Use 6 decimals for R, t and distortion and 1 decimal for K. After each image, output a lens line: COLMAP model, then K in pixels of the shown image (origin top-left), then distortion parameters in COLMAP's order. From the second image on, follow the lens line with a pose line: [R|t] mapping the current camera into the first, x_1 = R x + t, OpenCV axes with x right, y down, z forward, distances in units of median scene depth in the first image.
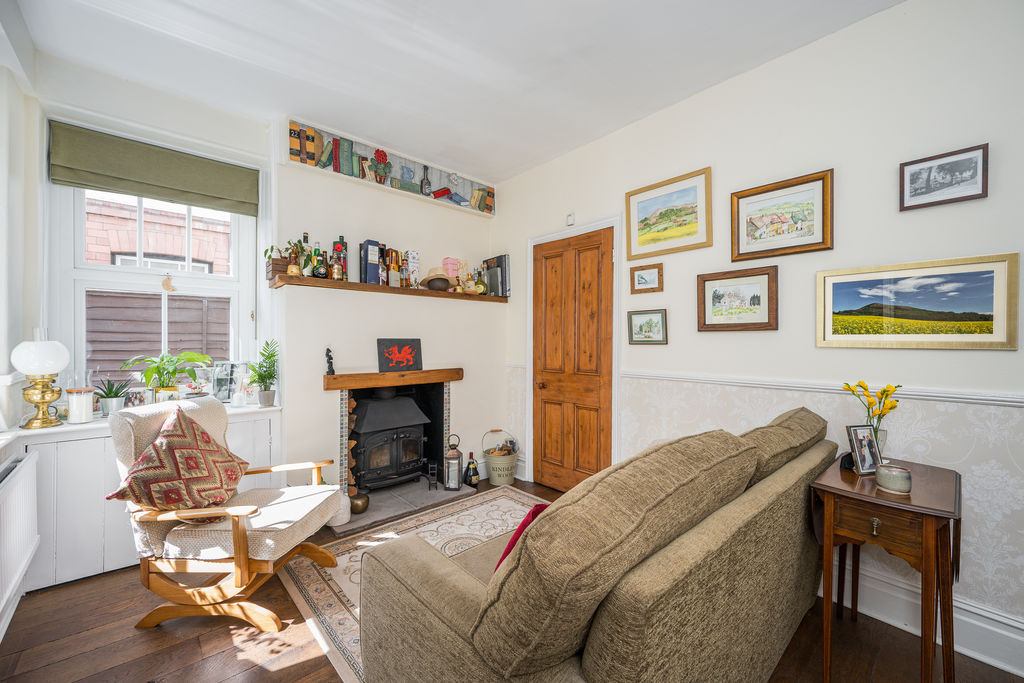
lens RADIAL K [[405.3, 0, 544.0], [0, 405.3, 344.3], [0, 0, 1]] dist [0.000064, -0.000782]
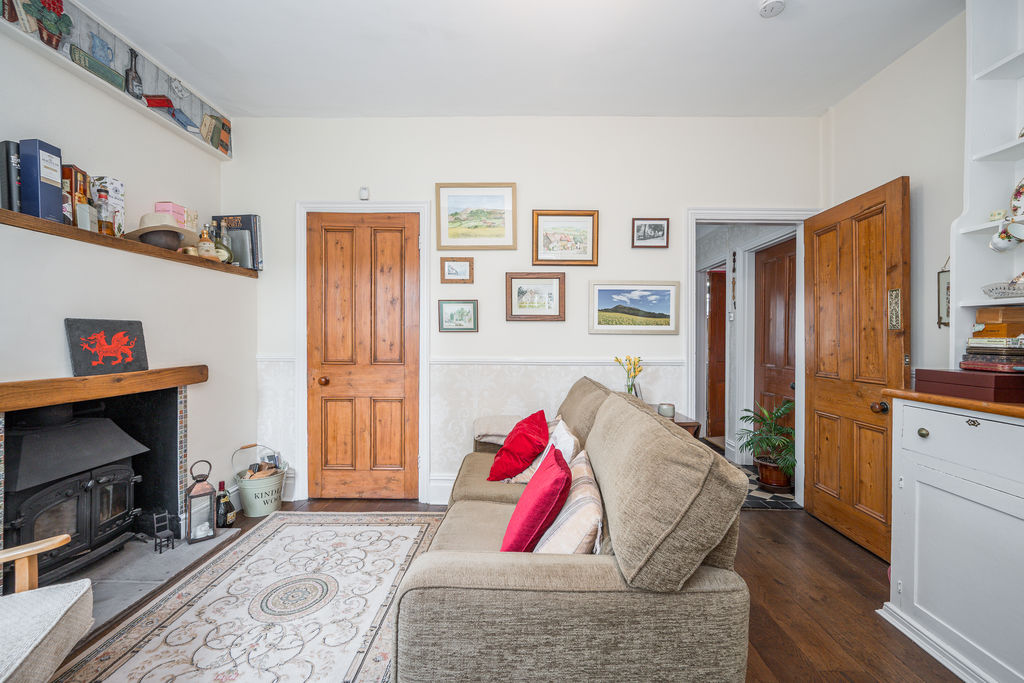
lens RADIAL K [[405.3, 0, 515.2], [0, 405.3, 340.2], [0, 0, 1]] dist [0.000064, -0.000782]
pose [[0.695625, -0.005160, 0.718387, -0.366200], [0.003189, 0.999987, 0.004094, 0.016365], [-0.718398, -0.000557, 0.695632, 0.139275]]
